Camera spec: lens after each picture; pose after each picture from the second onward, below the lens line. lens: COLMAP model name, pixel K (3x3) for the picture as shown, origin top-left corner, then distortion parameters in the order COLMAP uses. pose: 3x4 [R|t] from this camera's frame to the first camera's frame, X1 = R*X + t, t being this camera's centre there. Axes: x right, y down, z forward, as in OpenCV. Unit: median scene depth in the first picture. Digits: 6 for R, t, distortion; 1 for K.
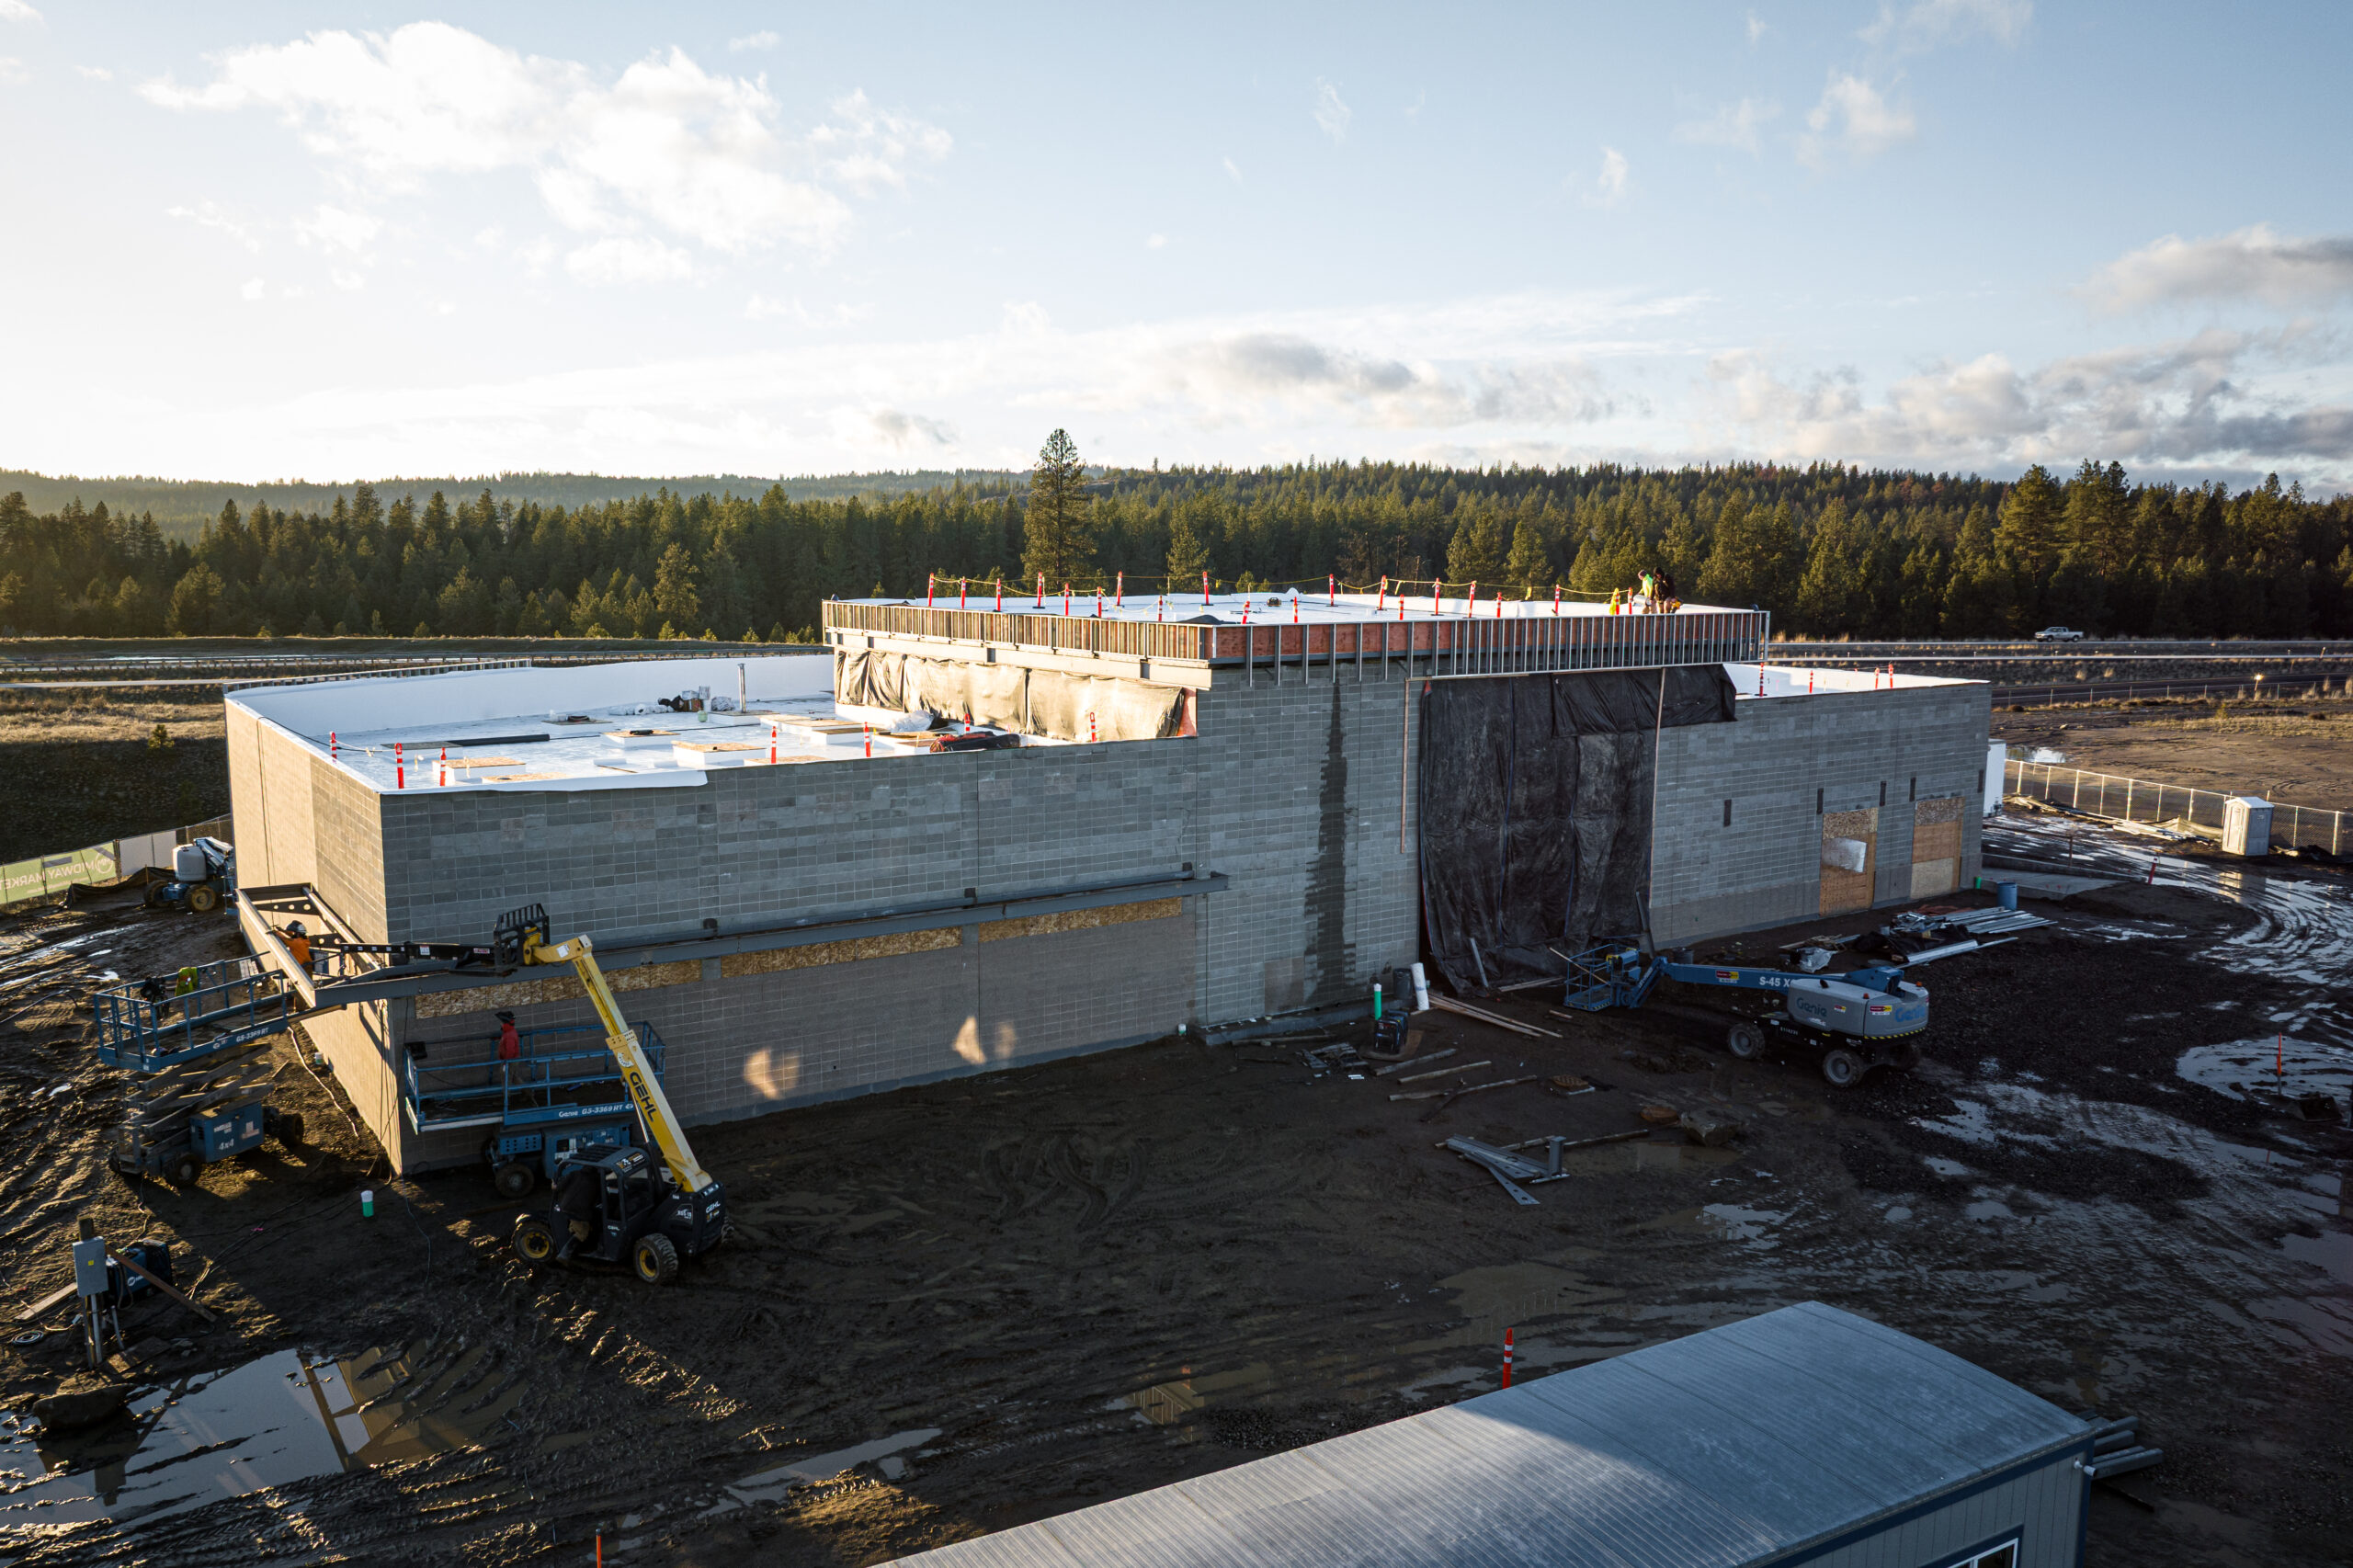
lens RADIAL K [[1733.8, 0, 1119.9], [0, 1733.8, 789.9], [0, 0, 1]] dist [-0.033461, -0.004920]
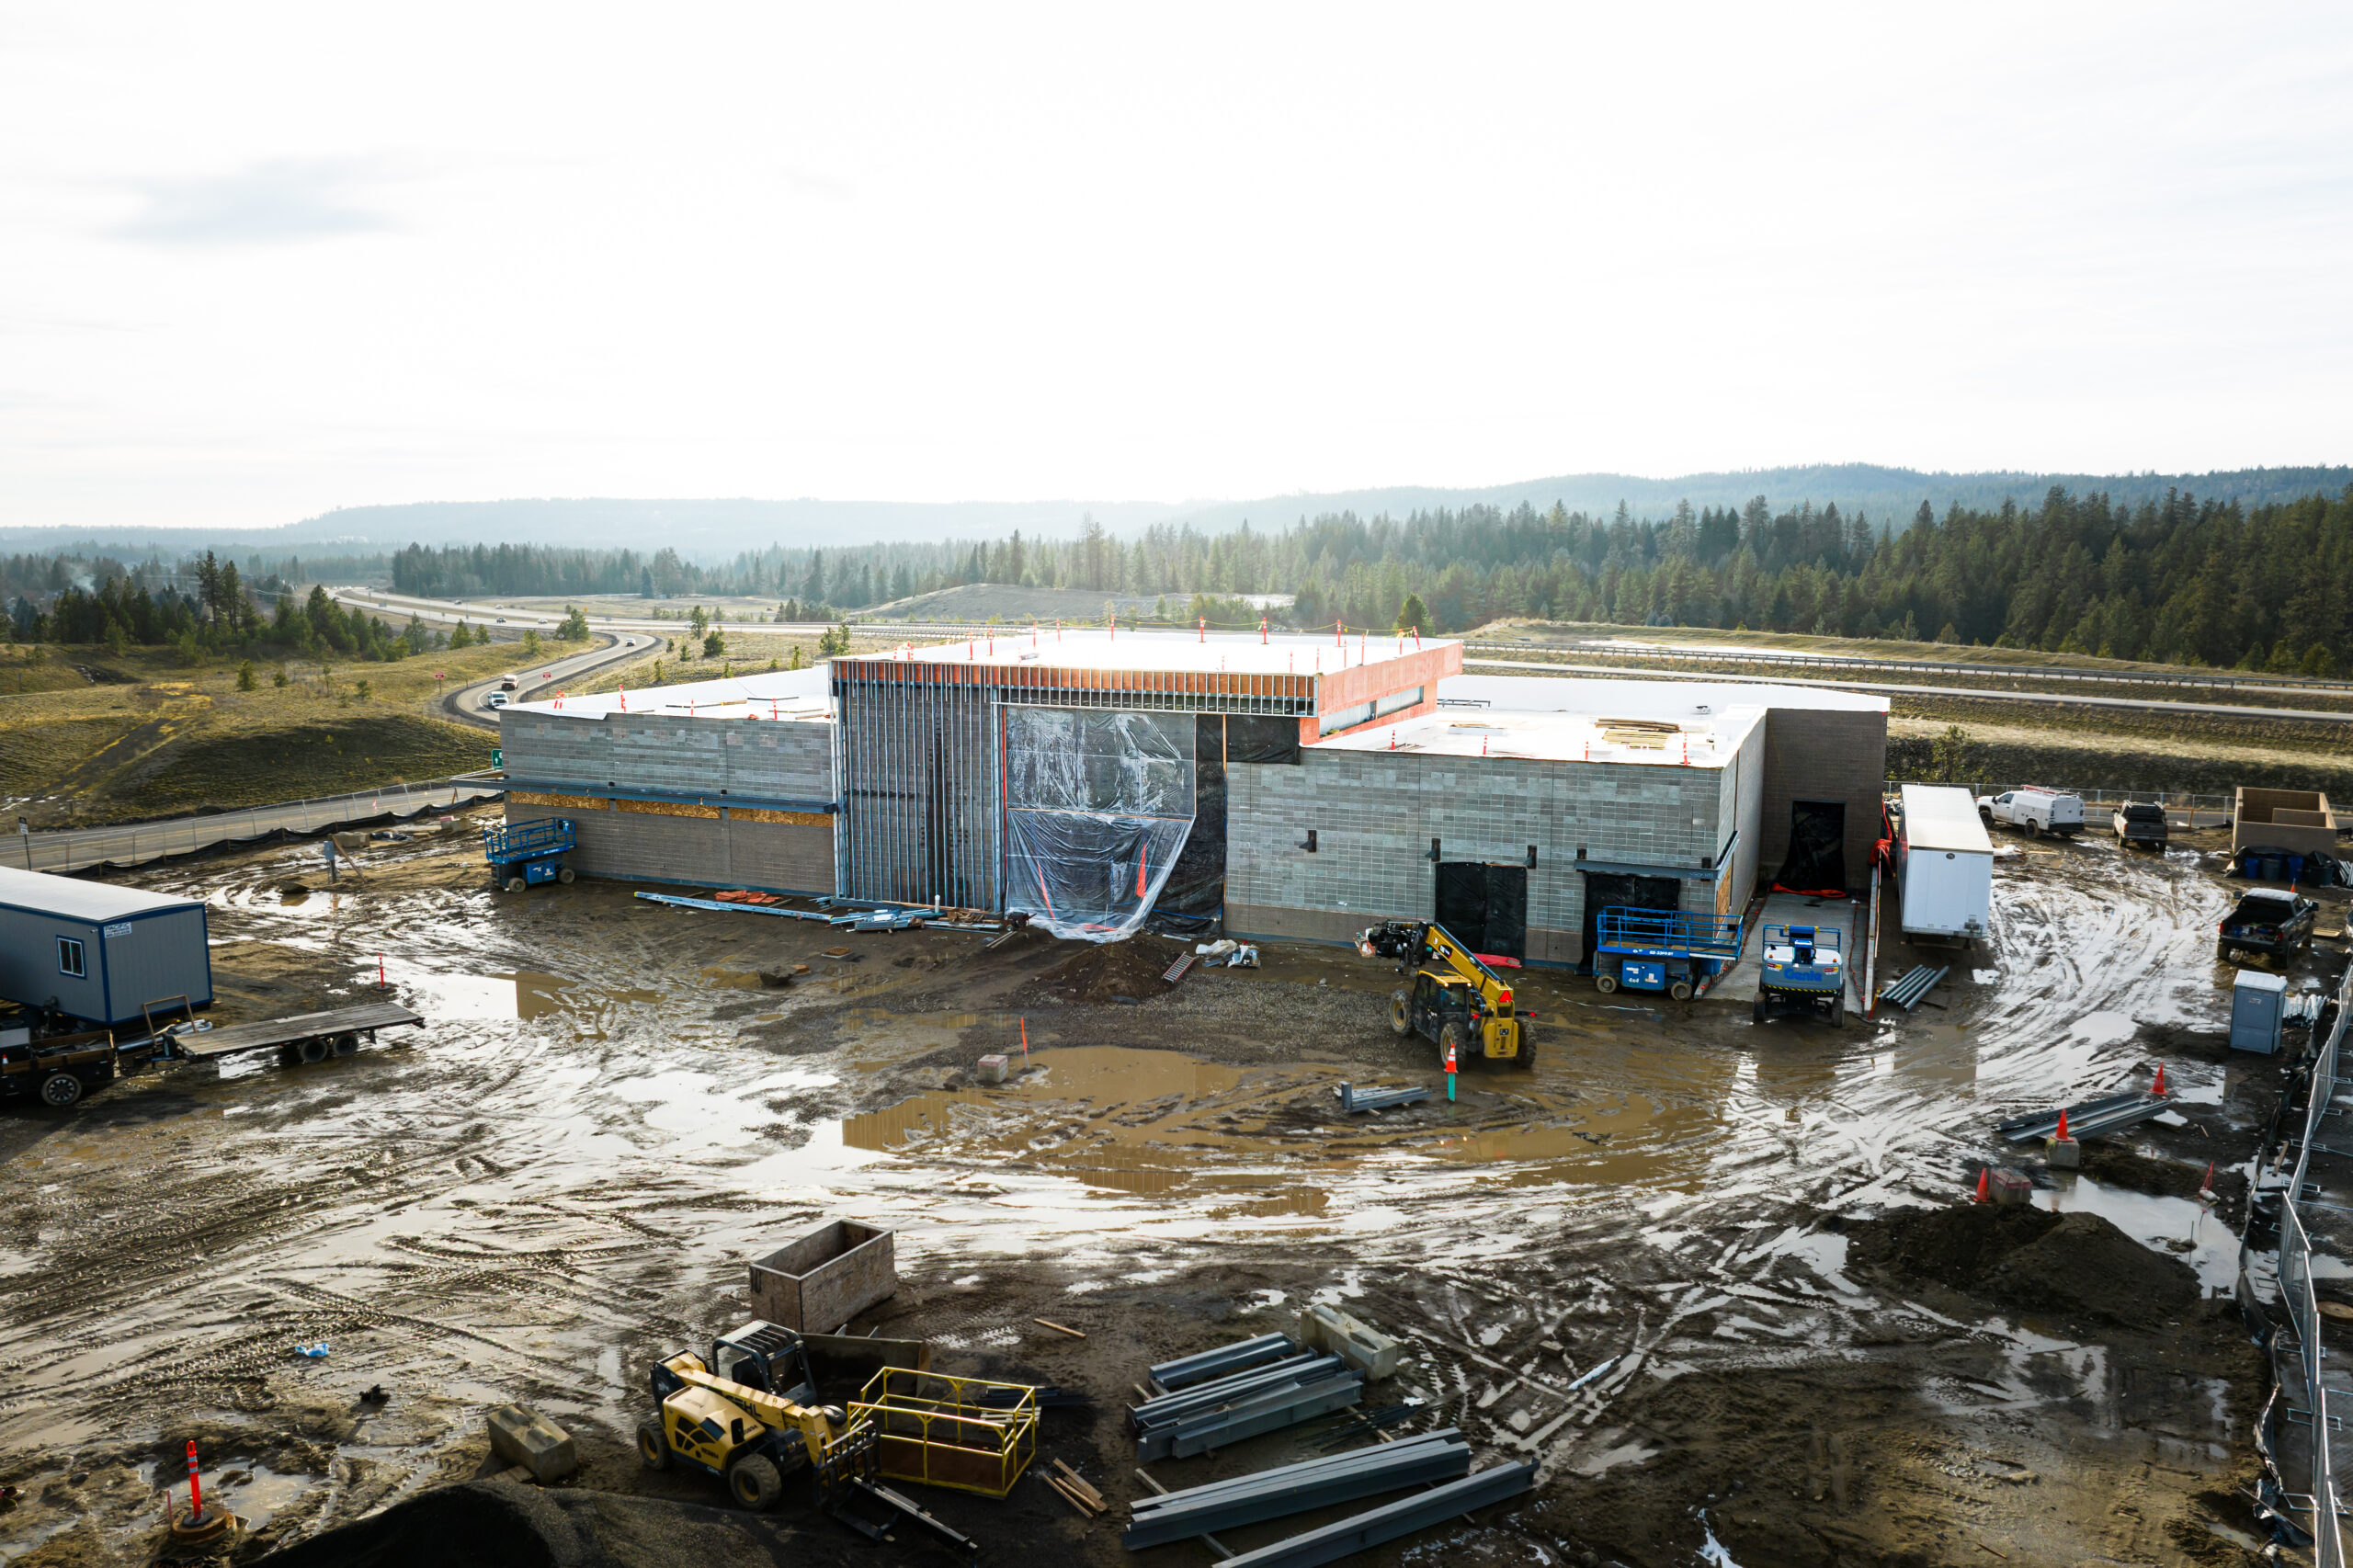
lens RADIAL K [[1703.0, 0, 1198.1], [0, 1703.0, 787.5], [0, 0, 1]] dist [-0.020452, -0.033832]
pose [[0.570924, 0.117720, -0.812519, 1.495117], [-0.112421, 0.991554, 0.064665, -0.108043], [0.813269, 0.054426, 0.579336, 0.293717]]
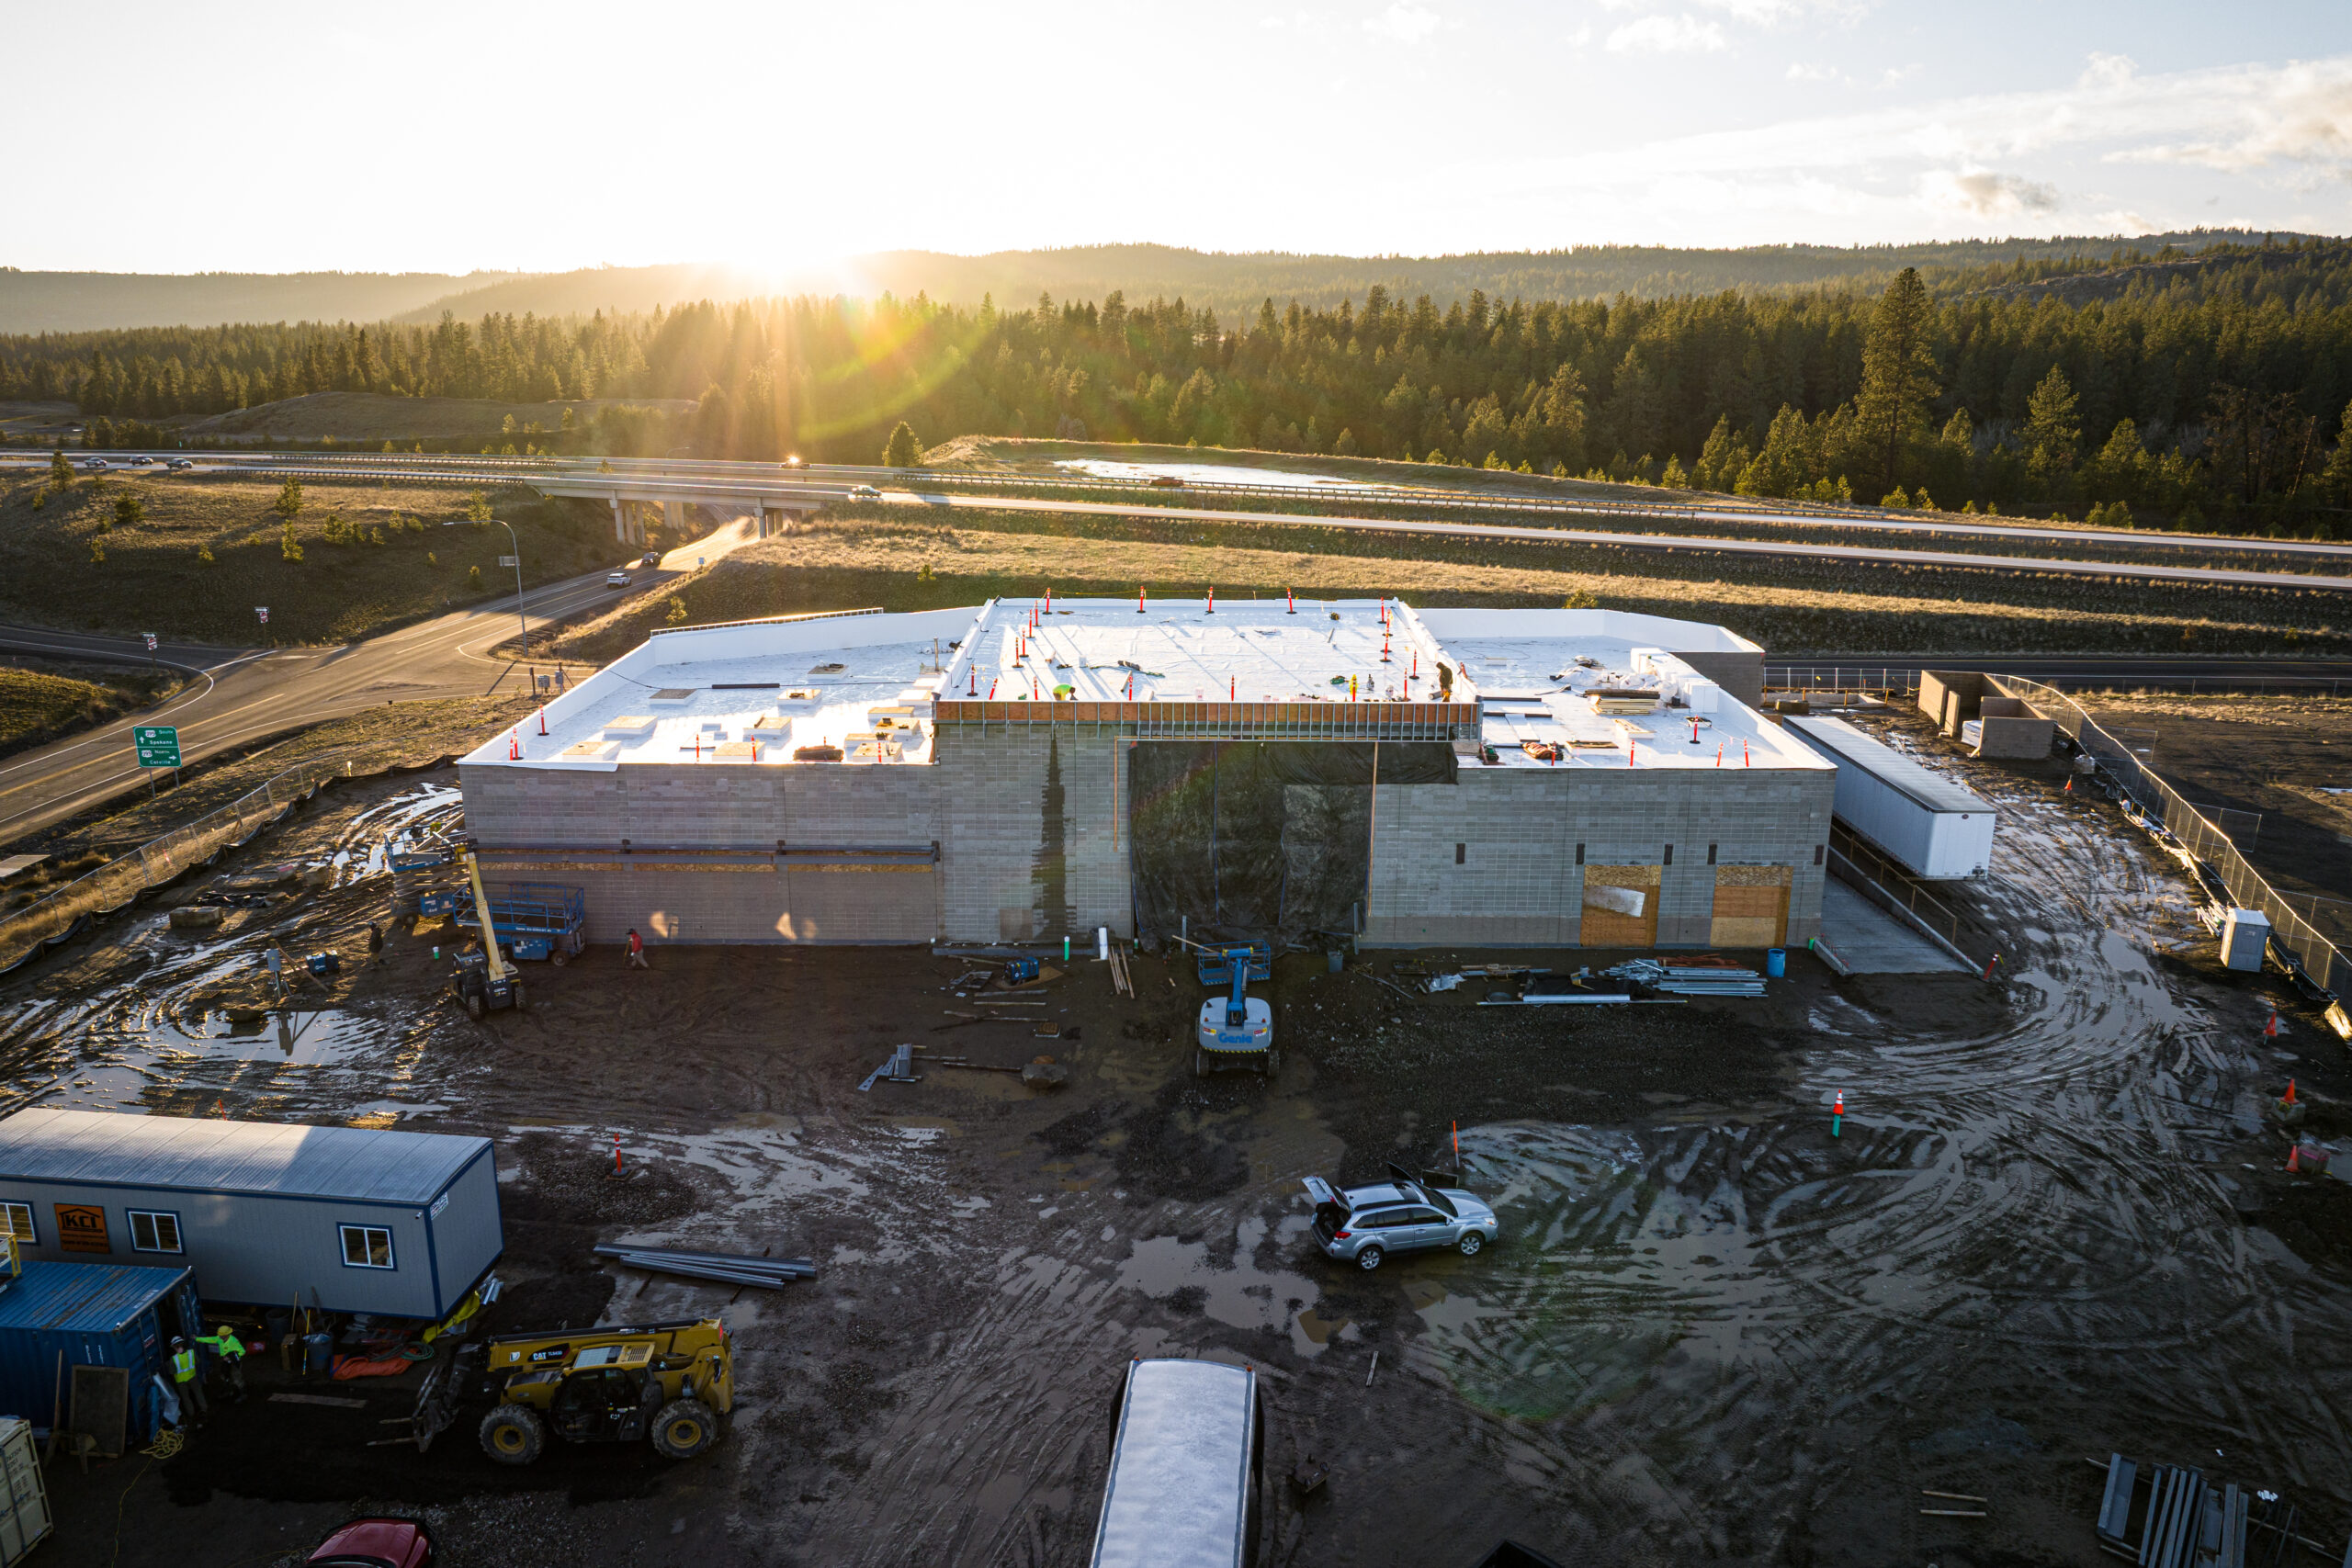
lens RADIAL K [[1653.3, 0, 1177.7], [0, 1653.3, 734.2], [0, 0, 1]] dist [-0.027659, -0.020722]
pose [[0.839628, 0.137135, -0.525565, 0.947825], [-0.078331, 0.988060, 0.132674, -0.256868], [0.537484, -0.070229, 0.840345, -0.142247]]
